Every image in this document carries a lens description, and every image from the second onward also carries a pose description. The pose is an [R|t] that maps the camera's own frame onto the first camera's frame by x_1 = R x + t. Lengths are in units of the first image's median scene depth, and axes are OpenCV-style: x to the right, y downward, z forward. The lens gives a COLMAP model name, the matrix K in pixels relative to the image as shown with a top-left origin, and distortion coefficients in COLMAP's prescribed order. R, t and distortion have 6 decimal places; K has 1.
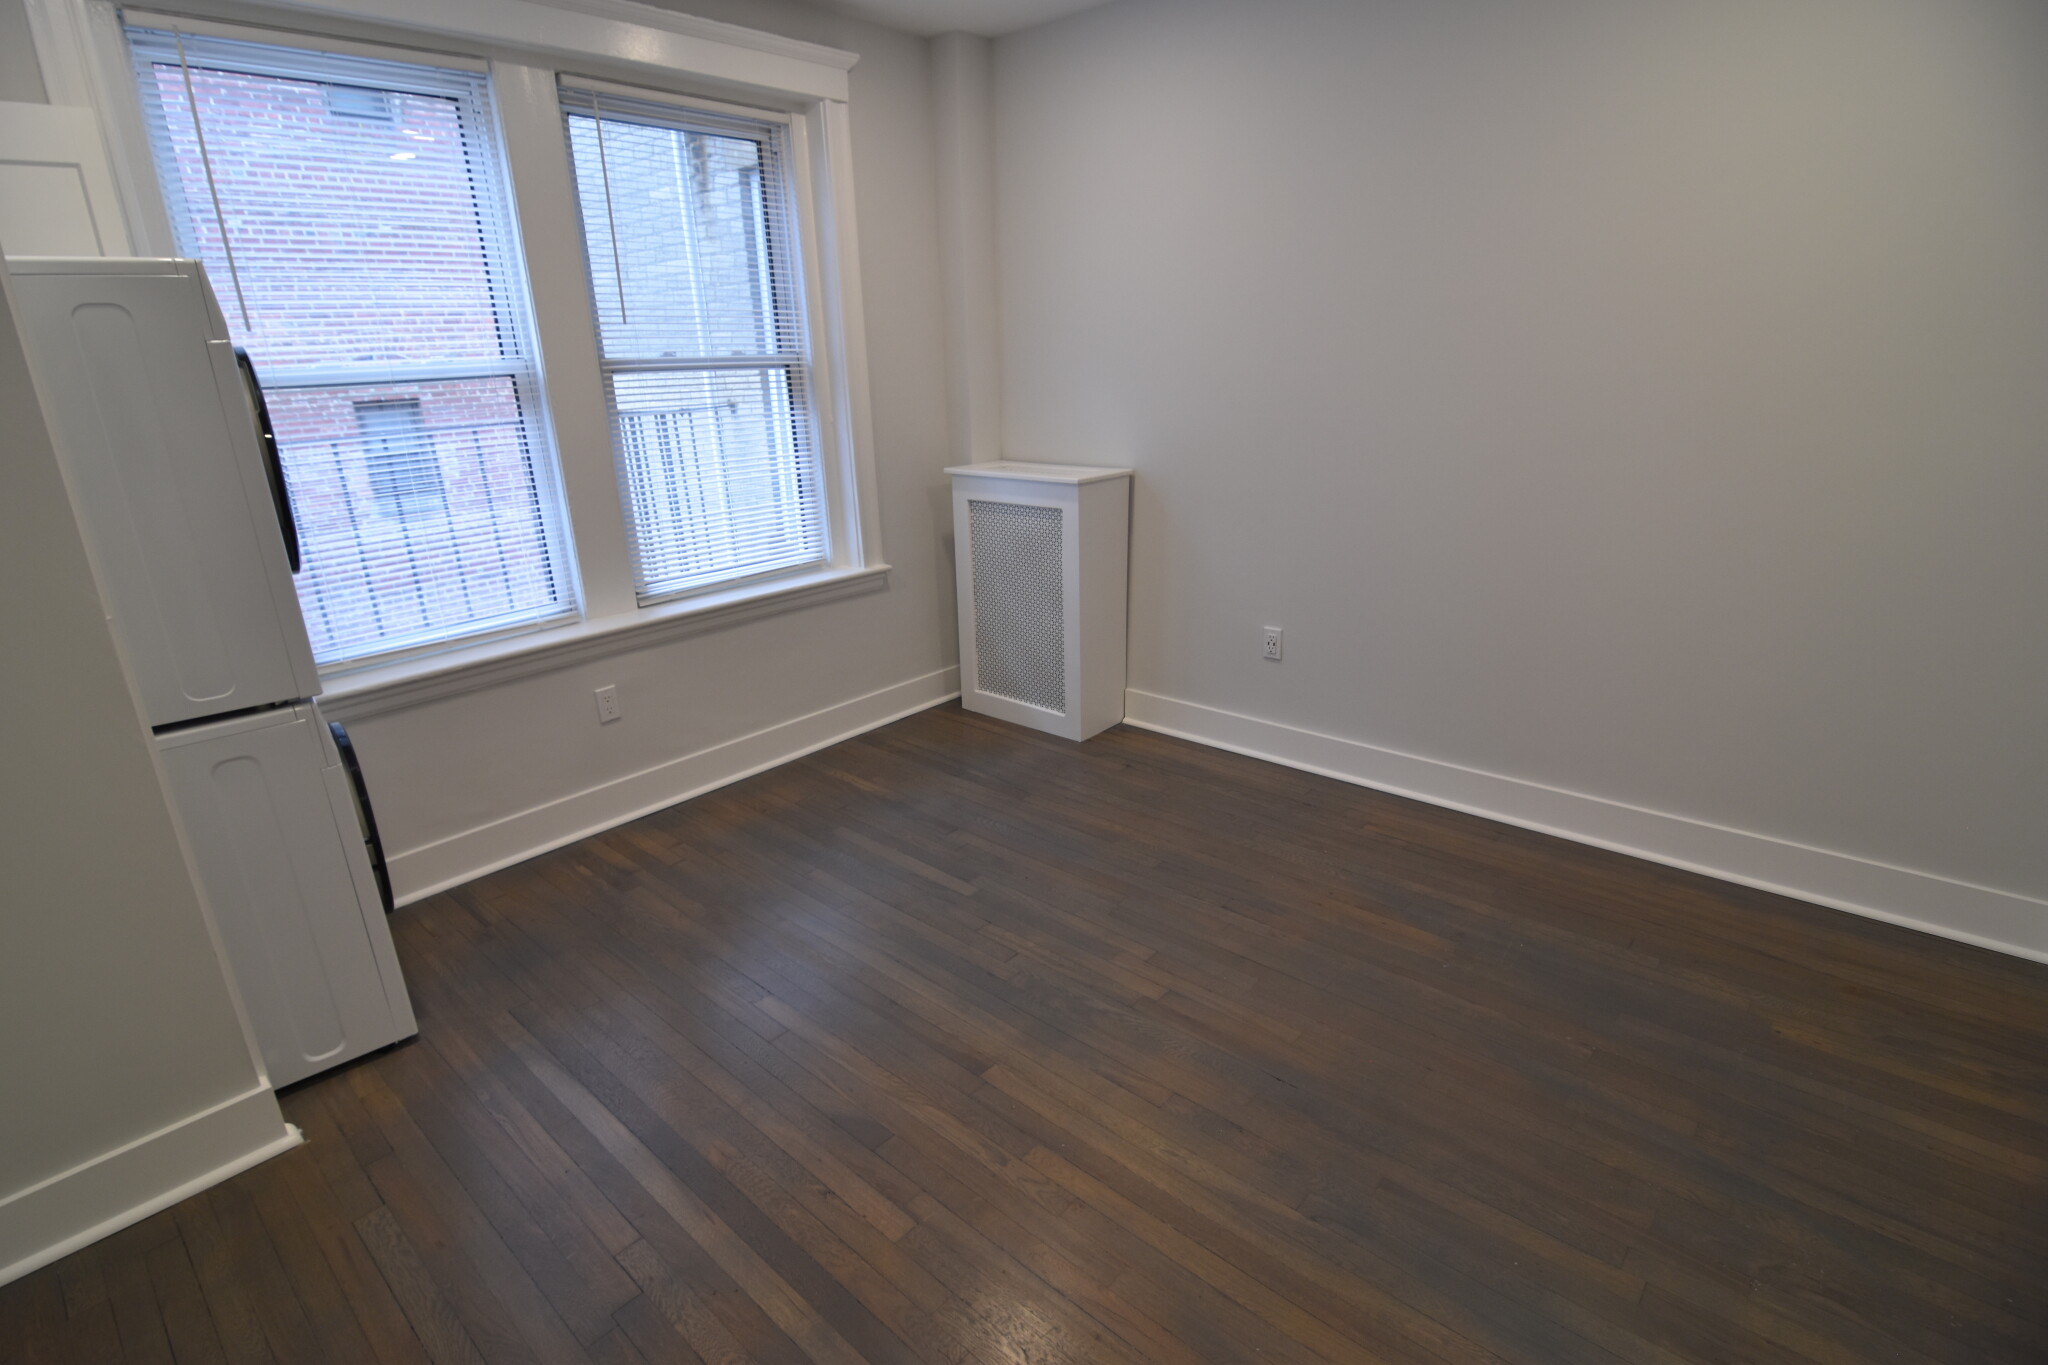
lens RADIAL K [[992.3, 0, 1025.0], [0, 992.3, 693.7], [0, 0, 1]] dist [-0.004685, -0.011611]
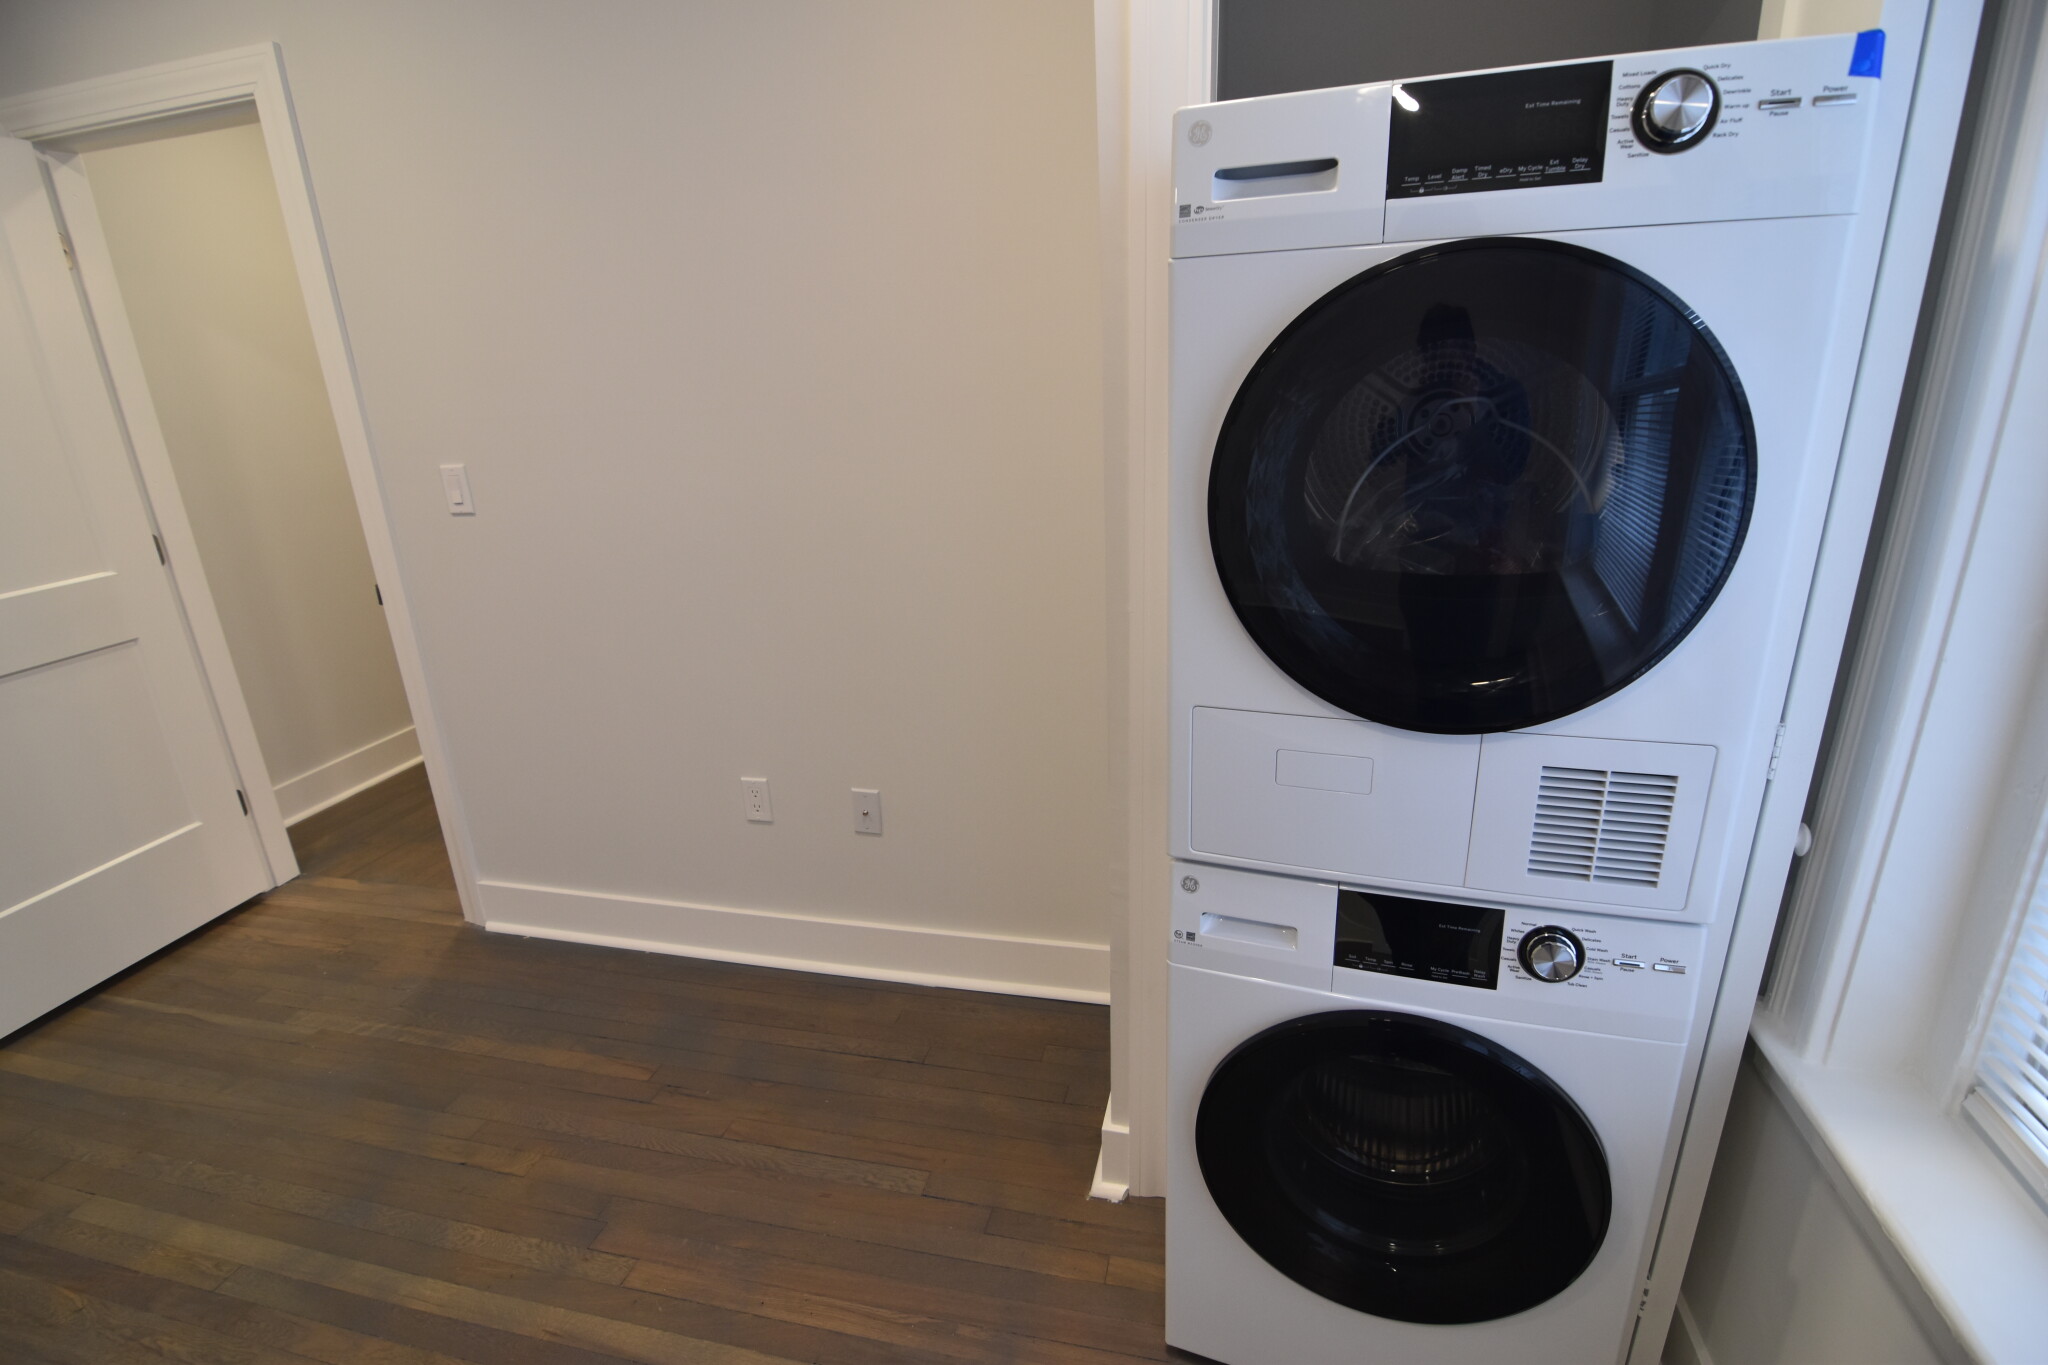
lens RADIAL K [[992.3, 0, 1025.0], [0, 992.3, 693.7], [0, 0, 1]] dist [-0.004685, -0.011611]
pose [[-0.881360, 0.218605, -0.418826, -0.420527], [-0.086322, 0.797072, 0.597683, -0.459355], [0.464491, 0.562928, -0.683637, 1.384604]]
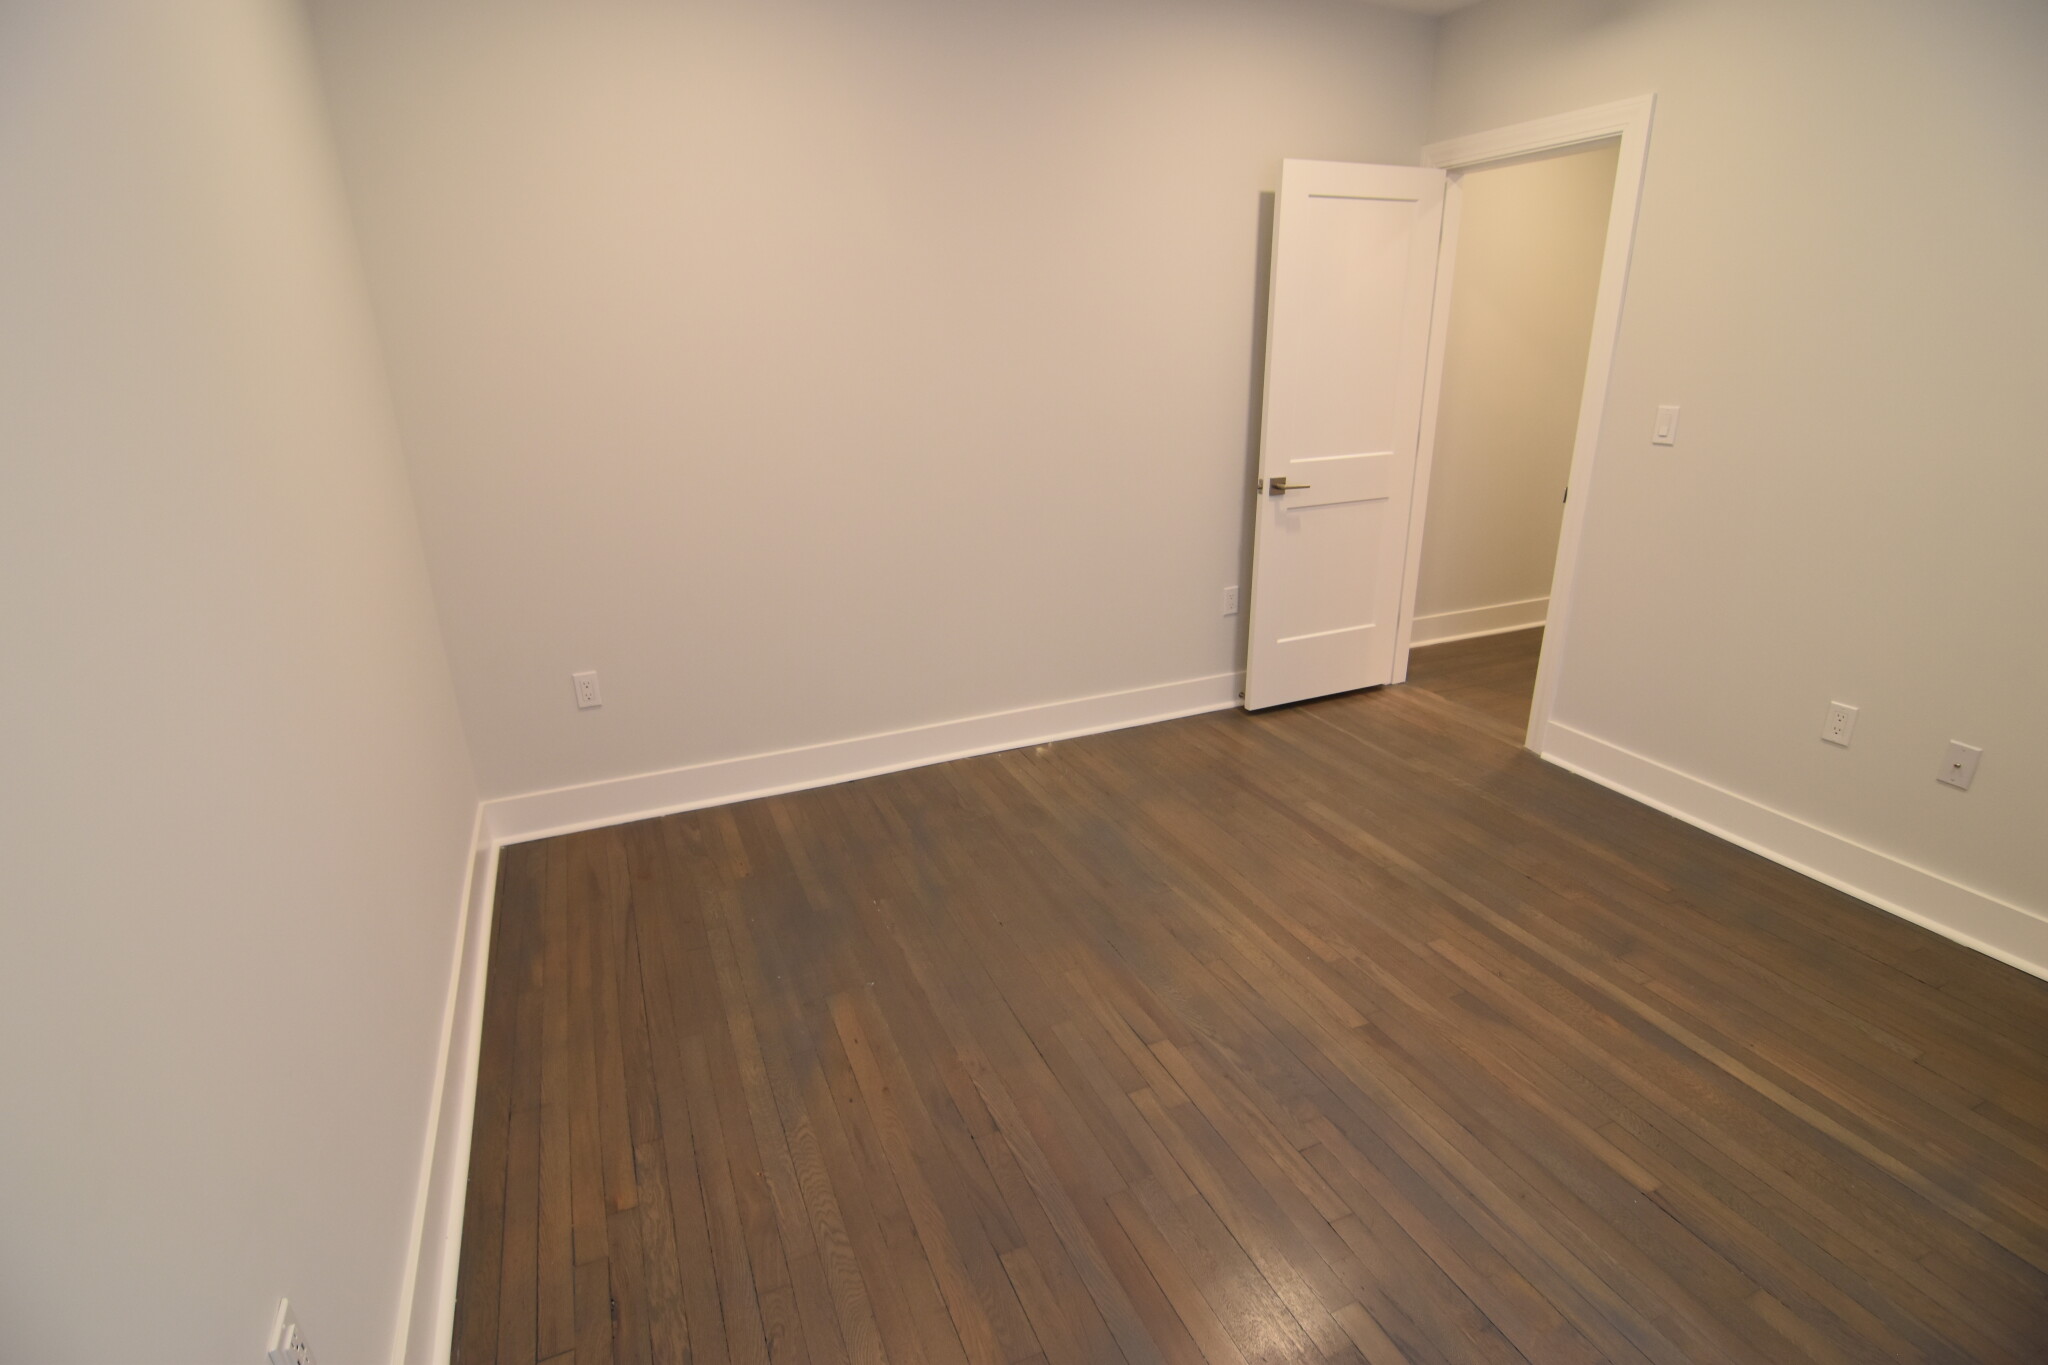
lens RADIAL K [[992.3, 0, 1025.0], [0, 992.3, 693.7], [0, 0, 1]] dist [-0.004685, -0.011611]
pose [[-0.910244, -0.103082, 0.401037, -0.110548], [0.172948, 0.785344, 0.594410, -0.663286], [-0.376225, 0.610417, -0.697027, 1.858966]]
